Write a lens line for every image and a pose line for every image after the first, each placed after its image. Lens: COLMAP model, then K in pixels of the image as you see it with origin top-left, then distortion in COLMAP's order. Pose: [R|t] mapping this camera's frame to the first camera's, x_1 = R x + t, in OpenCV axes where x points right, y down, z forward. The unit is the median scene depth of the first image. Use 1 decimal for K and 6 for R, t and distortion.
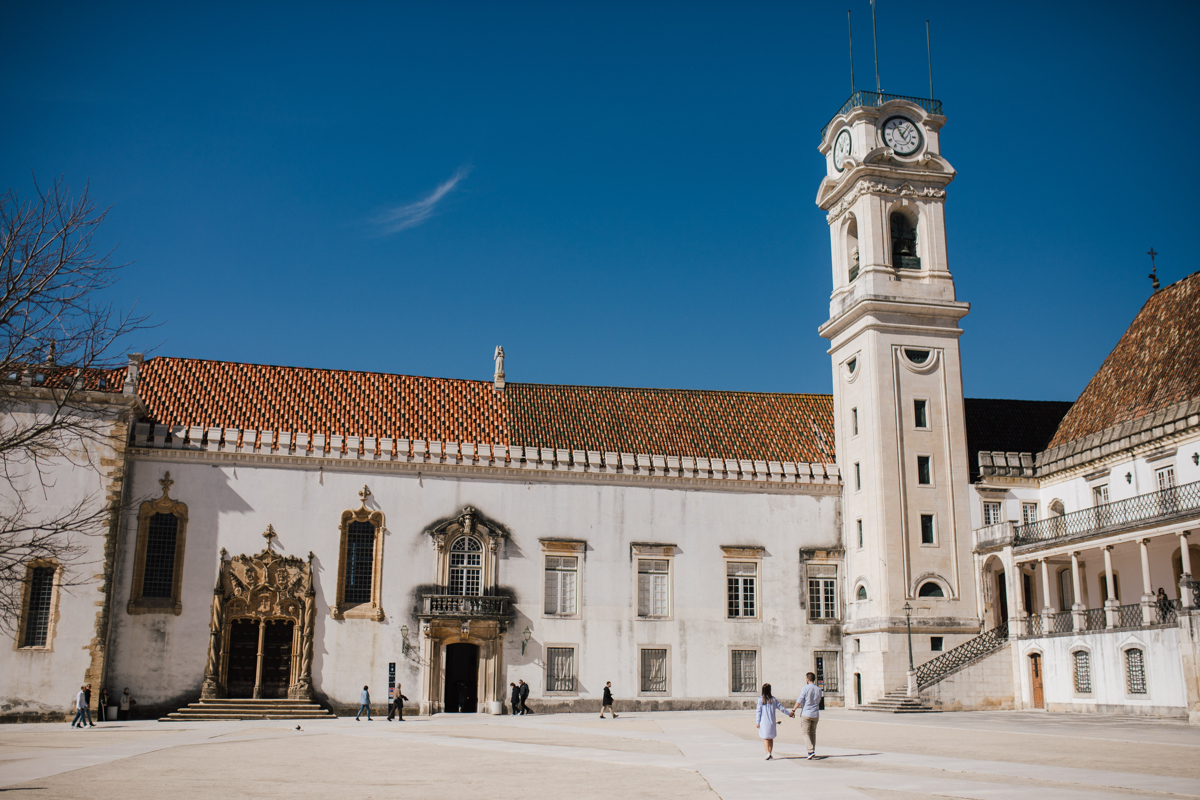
lens RADIAL K [[1135.9, 0, 600.0], [0, 1135.9, 400.0], [0, 0, 1]] dist [-0.069545, 0.102506]
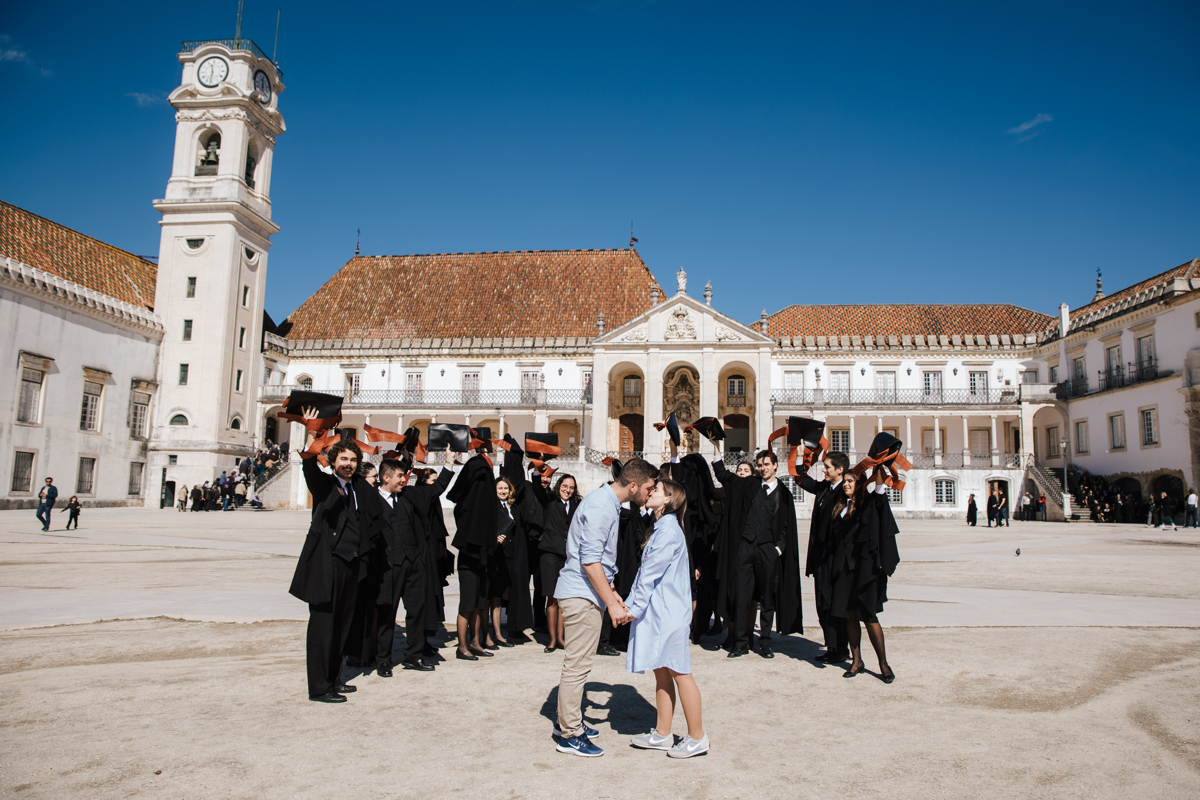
lens RADIAL K [[820.5, 0, 600.0], [0, 820.5, 400.0], [0, 0, 1]] dist [-0.106990, 0.089622]
pose [[0.320493, 0.122973, 0.939235, -0.483900], [-0.243802, 0.968842, -0.043657, 0.072610], [-0.915339, -0.214996, 0.340488, 0.258417]]
